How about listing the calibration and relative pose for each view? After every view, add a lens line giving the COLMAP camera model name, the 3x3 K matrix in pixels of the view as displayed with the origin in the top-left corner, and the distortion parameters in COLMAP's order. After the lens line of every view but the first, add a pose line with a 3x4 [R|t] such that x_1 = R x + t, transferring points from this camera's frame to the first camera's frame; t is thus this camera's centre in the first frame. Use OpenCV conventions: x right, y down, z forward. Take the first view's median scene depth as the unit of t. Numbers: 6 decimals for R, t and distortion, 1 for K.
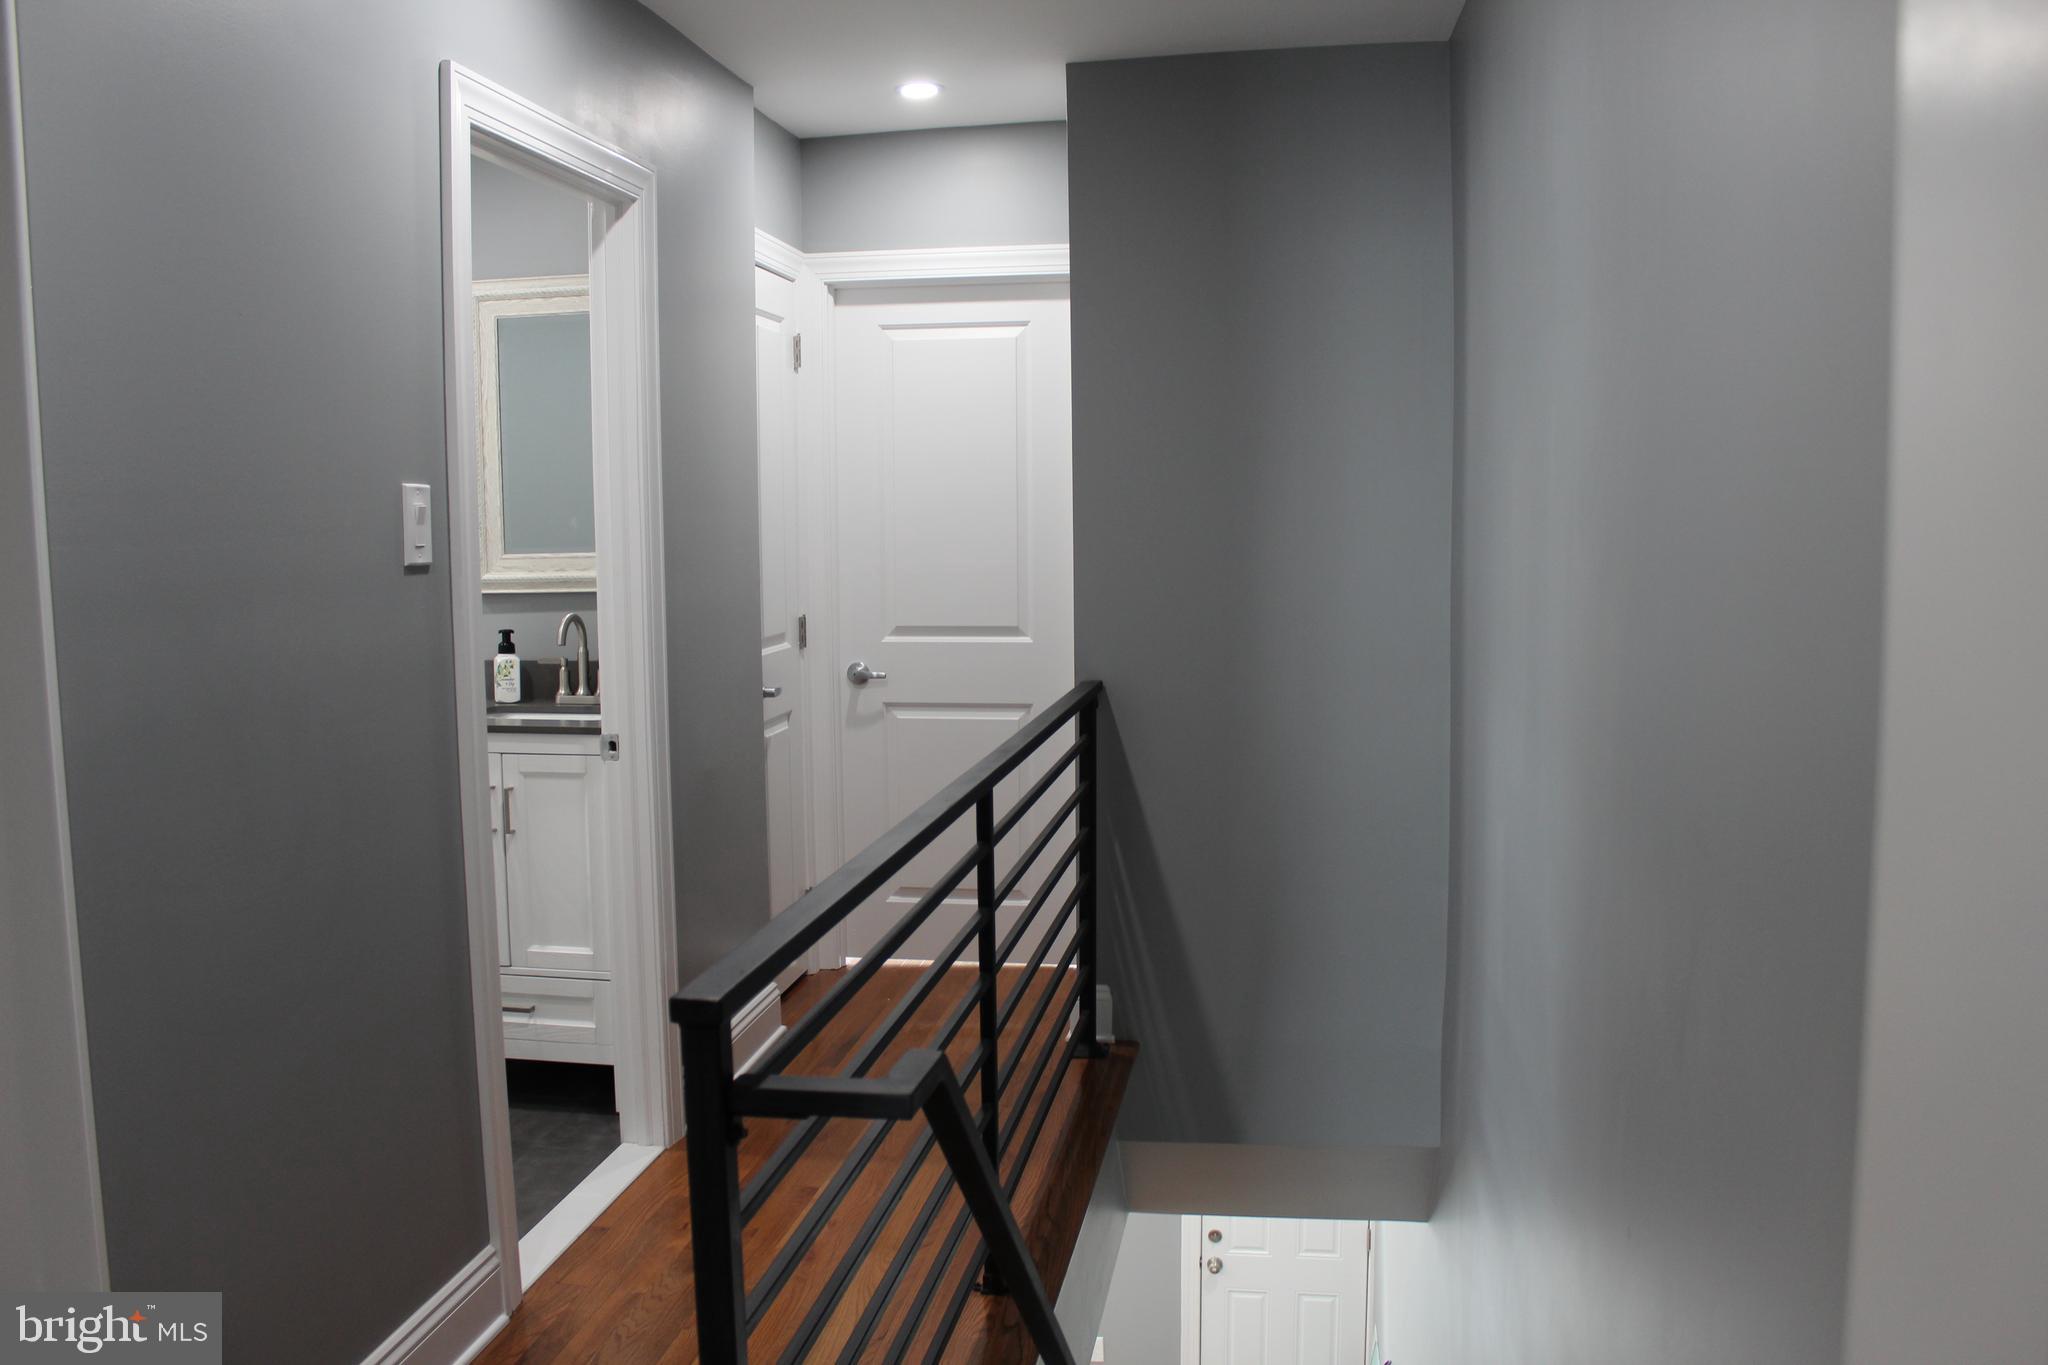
lens RADIAL K [[1678.3, 0, 1024.0], [0, 1678.3, 682.5], [0, 0, 1]] dist [-0.181121, 0.153281]
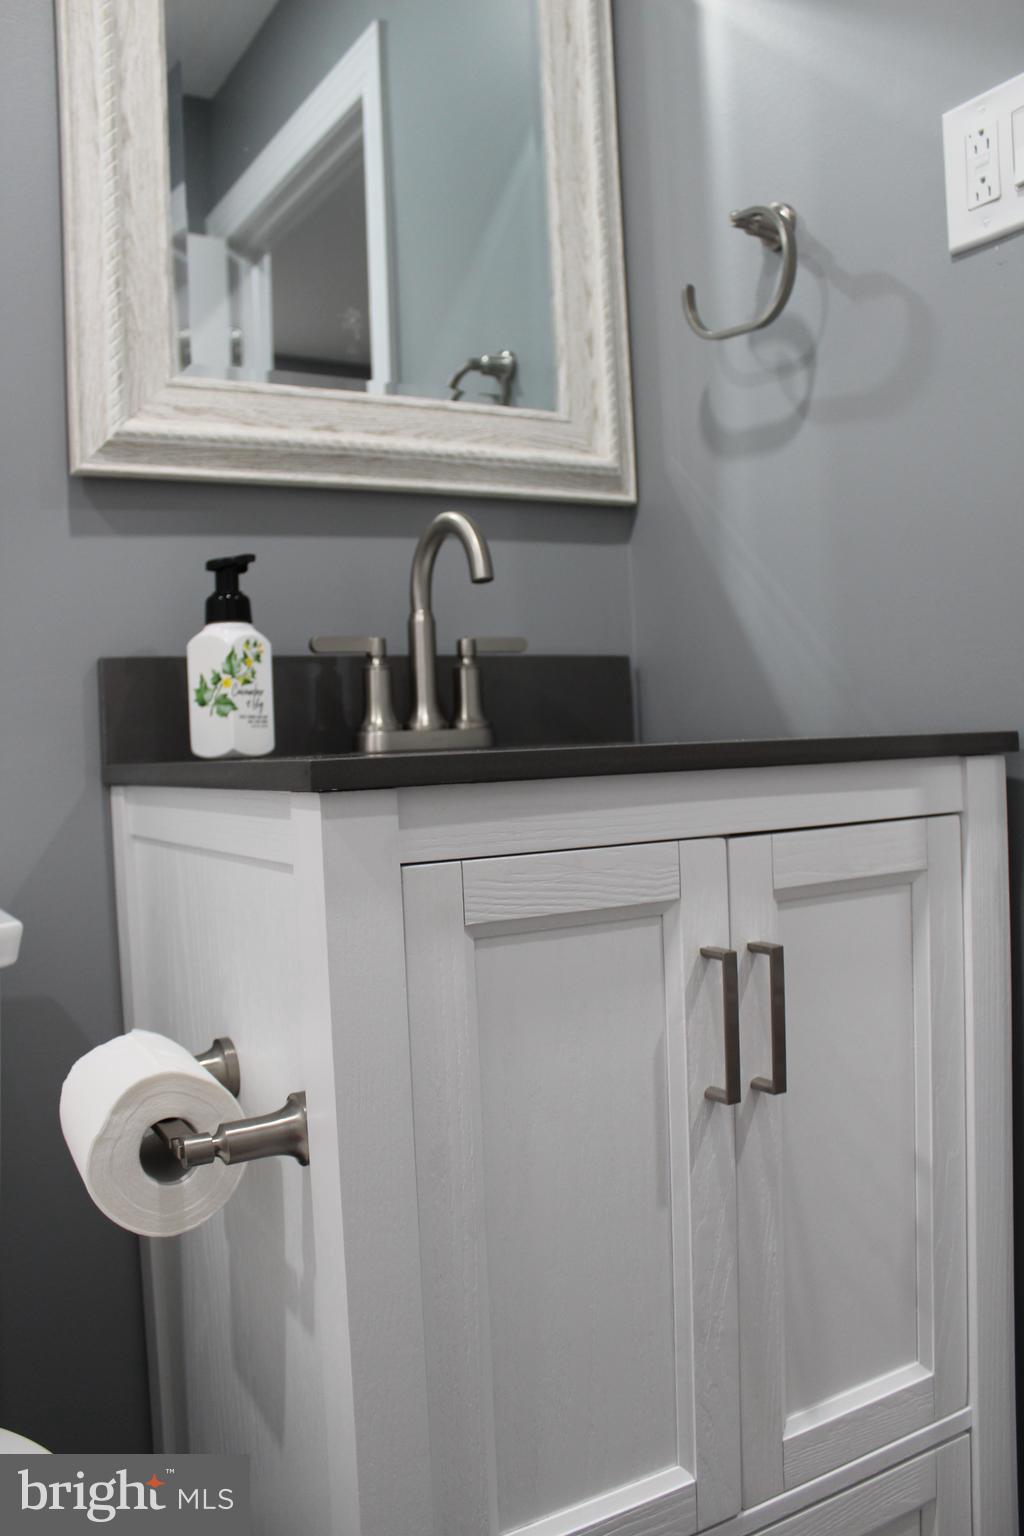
lens RADIAL K [[1258.7, 0, 512.0], [0, 1258.7, 768.0], [0, 0, 1]] dist [-0.181121, 0.153281]
pose [[0.785523, -0.036584, 0.617749, -0.437113], [0.088641, 0.994609, -0.053812, 0.035033], [-0.612451, 0.097028, 0.784532, 0.748349]]
